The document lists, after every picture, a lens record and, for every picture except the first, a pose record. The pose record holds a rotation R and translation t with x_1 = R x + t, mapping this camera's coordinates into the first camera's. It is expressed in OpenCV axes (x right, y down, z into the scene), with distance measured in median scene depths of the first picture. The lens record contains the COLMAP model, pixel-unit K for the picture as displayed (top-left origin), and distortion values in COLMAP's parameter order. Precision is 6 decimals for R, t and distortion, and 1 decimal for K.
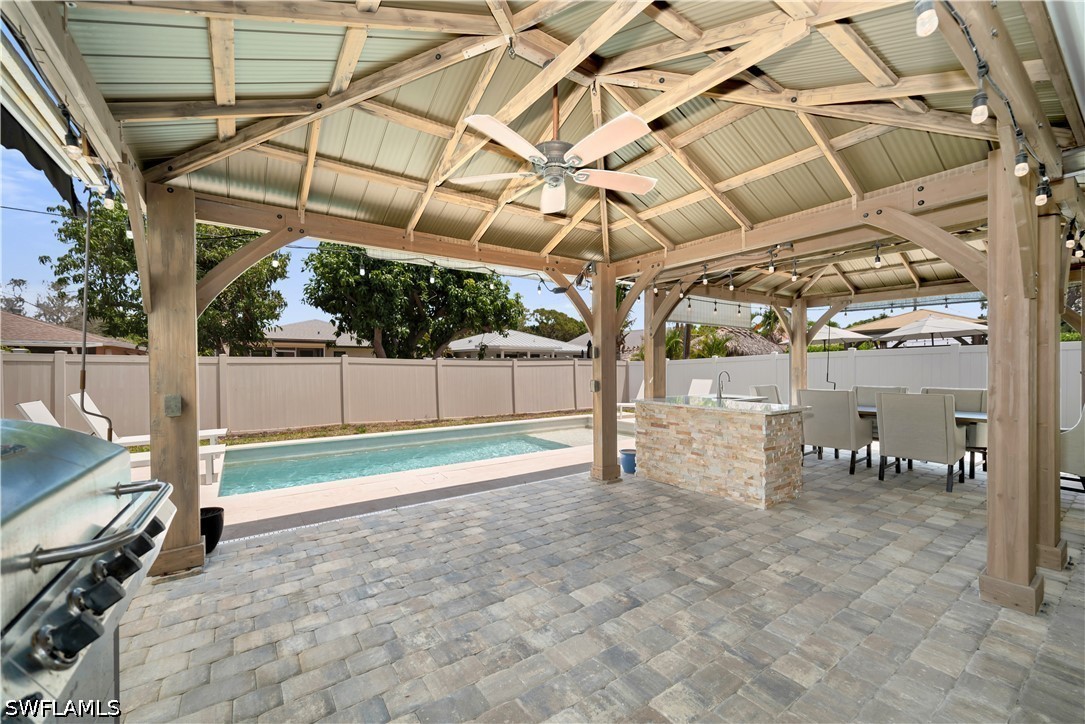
lens RADIAL K [[435.1, 0, 542.9], [0, 435.1, 365.8], [0, 0, 1]] dist [0.000254, 0.000009]
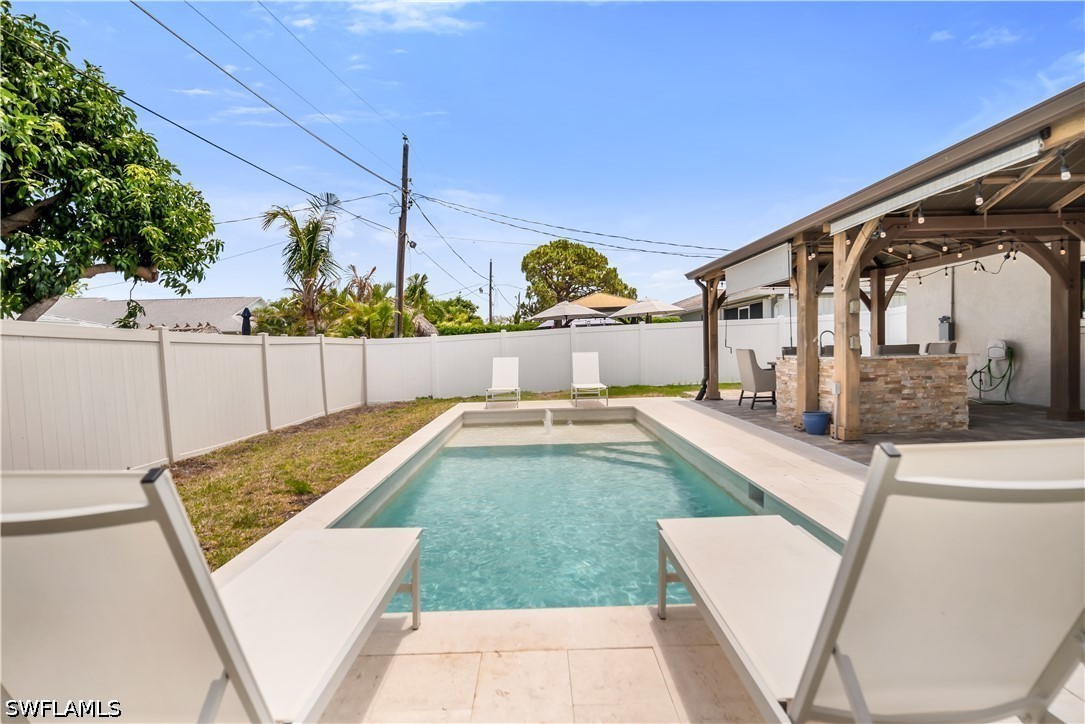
lens RADIAL K [[528.4, 0, 543.2], [0, 528.4, 365.3], [0, 0, 1]] dist [-0.000254, -0.000058]
pose [[0.567439, -0.042204, 0.822333, -1.322073], [0.024174, 0.999109, 0.034596, 0.043817], [-0.823060, 0.000248, 0.567954, 0.995558]]
